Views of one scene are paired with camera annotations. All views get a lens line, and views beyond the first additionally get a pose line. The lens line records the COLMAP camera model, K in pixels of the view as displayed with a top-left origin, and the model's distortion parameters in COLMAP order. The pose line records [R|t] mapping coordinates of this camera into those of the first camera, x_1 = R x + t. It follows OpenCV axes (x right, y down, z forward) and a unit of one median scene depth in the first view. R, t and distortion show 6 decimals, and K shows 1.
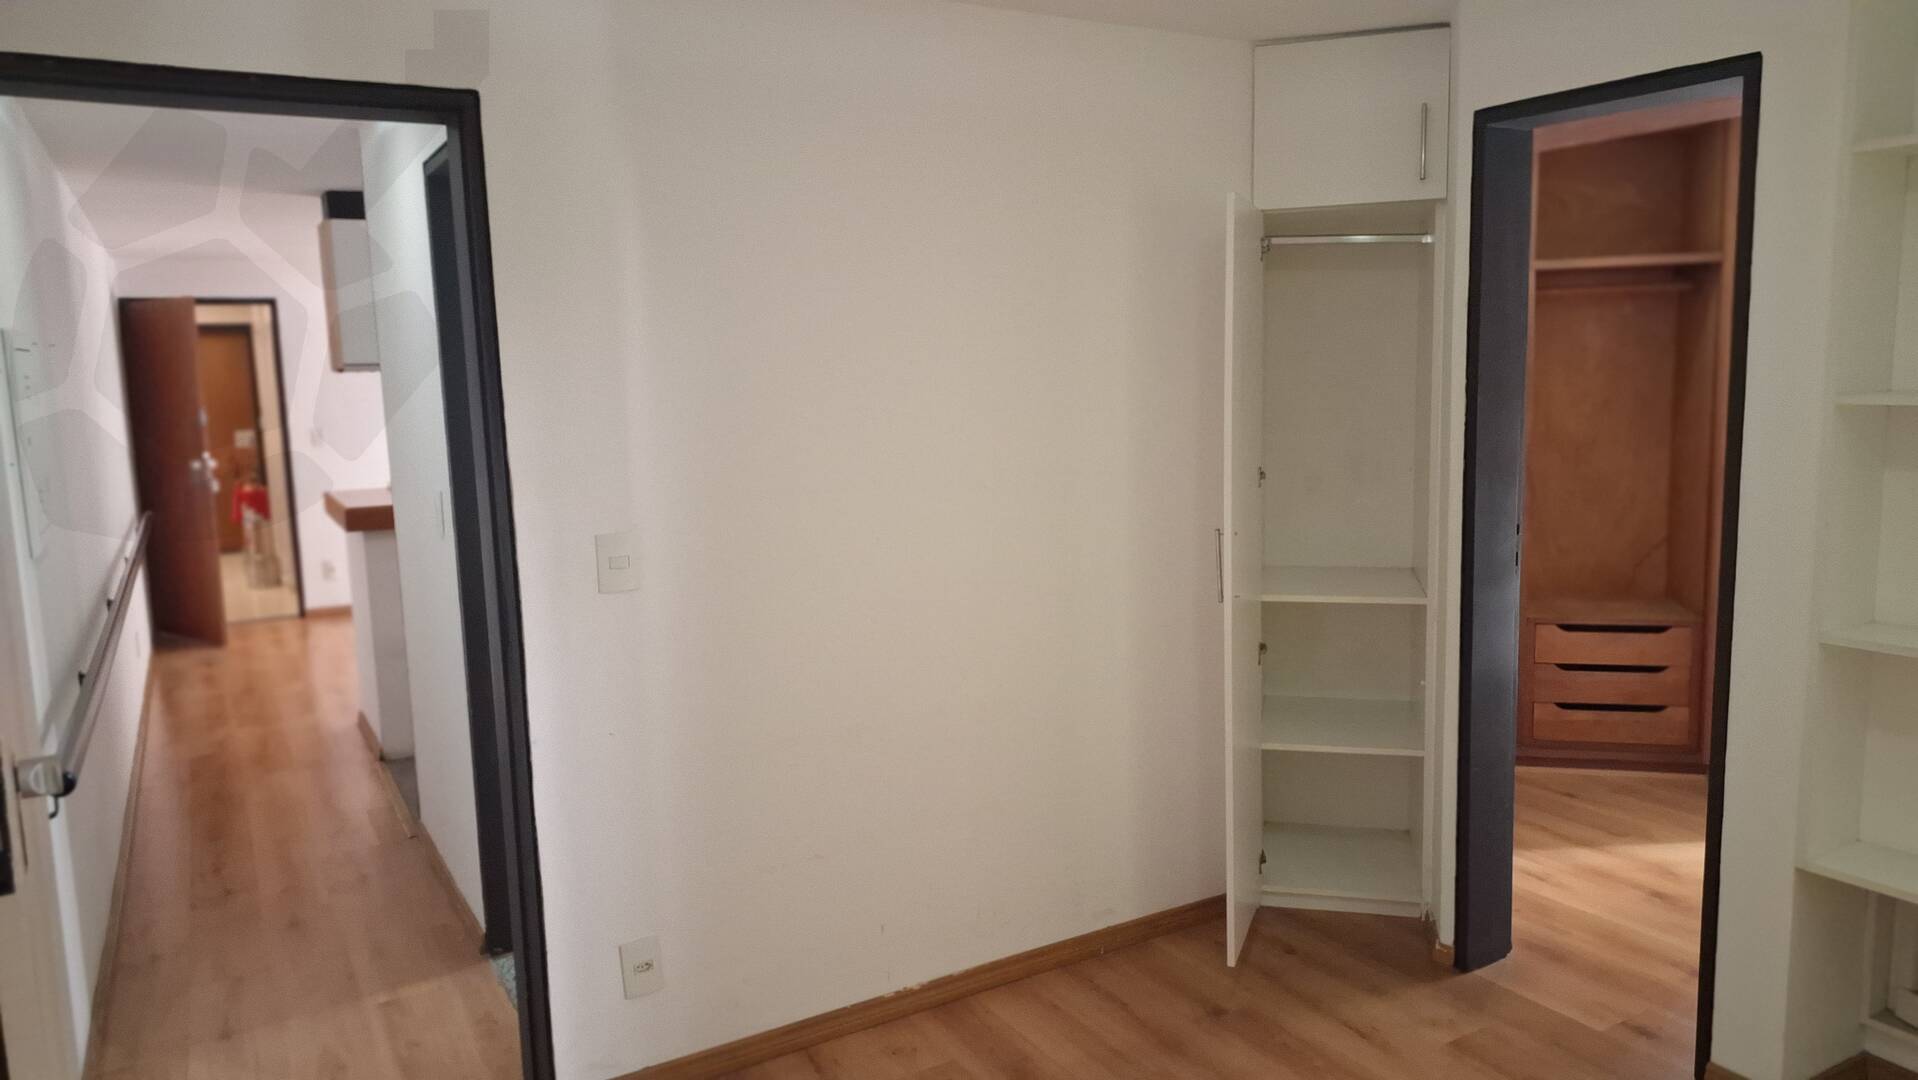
lens RADIAL K [[1296.4, 0, 958.0], [0, 1296.4, 541.3], [0, 0, 1]] dist [0.023424, -0.010805]
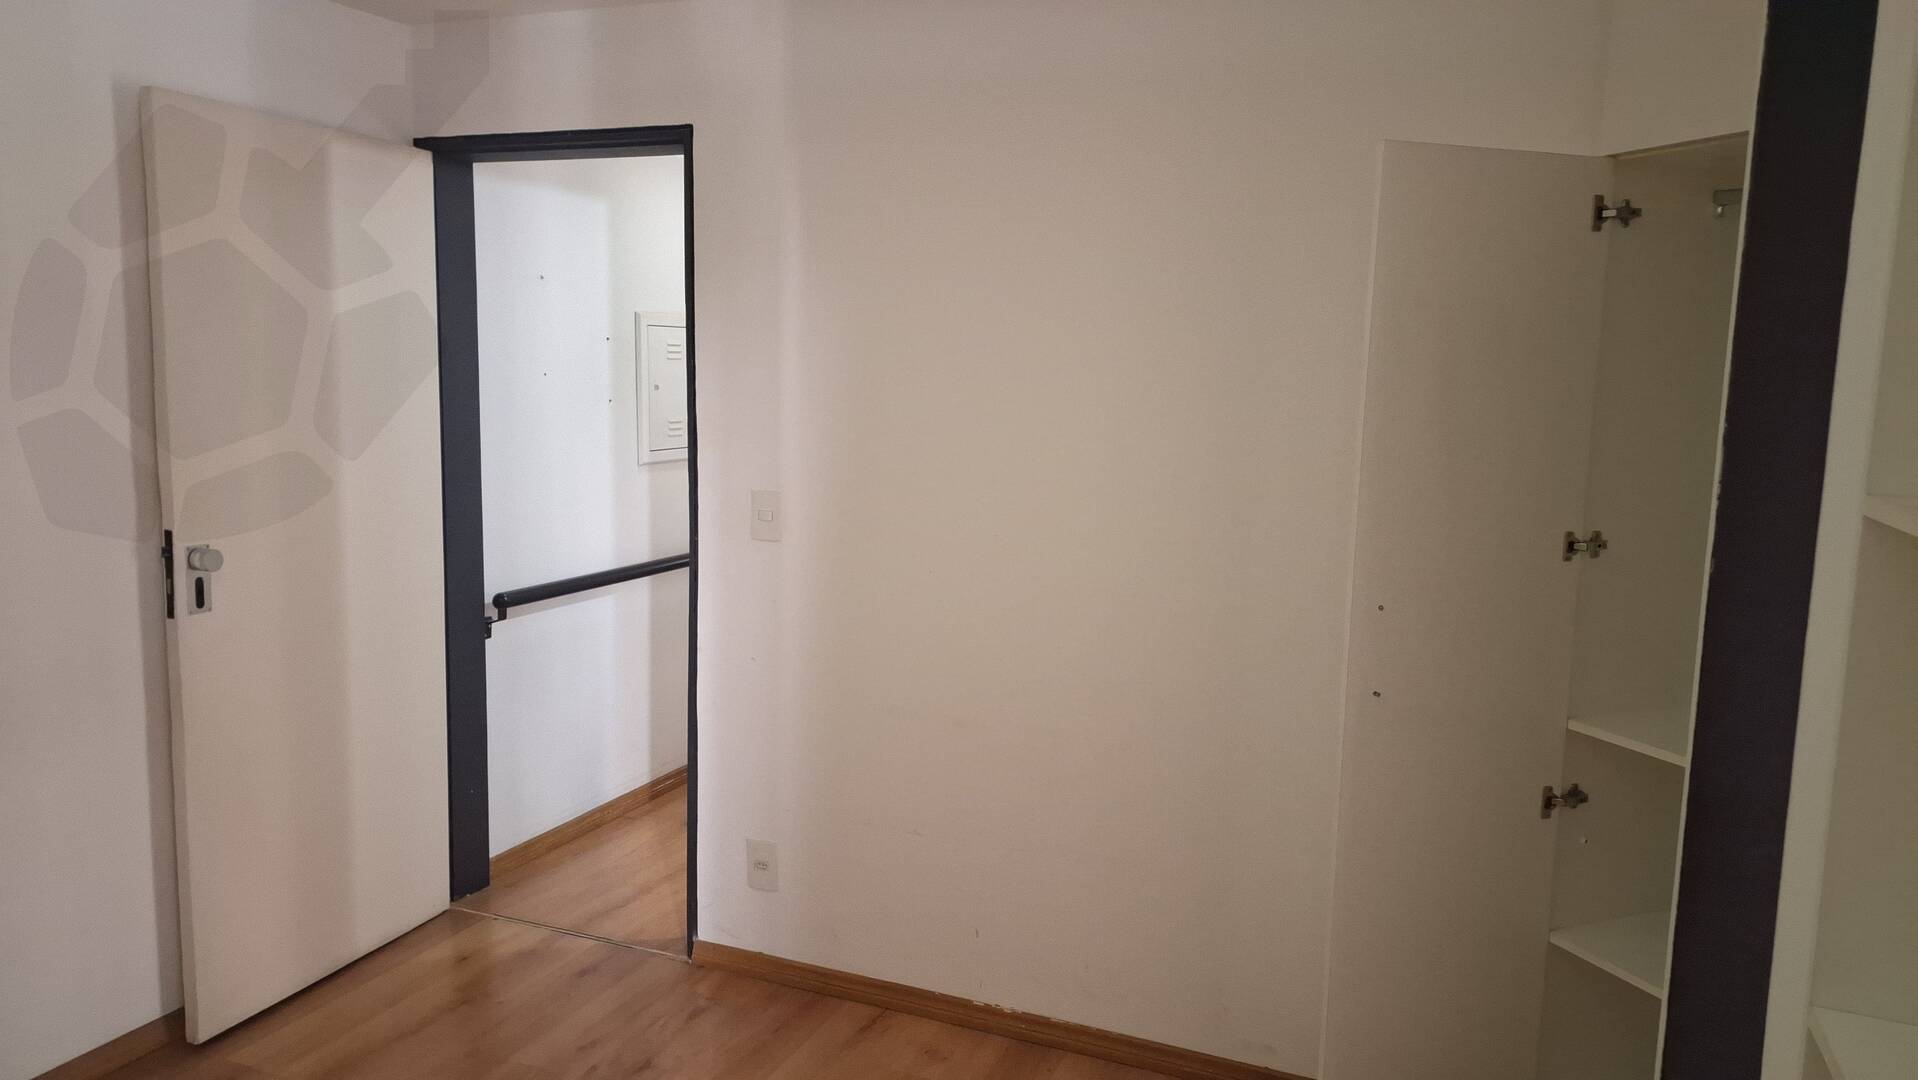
lens RADIAL K [[1296.4, 0, 955.9], [0, 1296.4, 548.2], [0, 0, 1]] dist [0.023424, -0.010805]
pose [[0.591091, 0.152177, -0.792120, 0.656787], [-0.150745, 0.985581, 0.076856, -0.060153], [0.792394, 0.073980, 0.605507, 0.369342]]
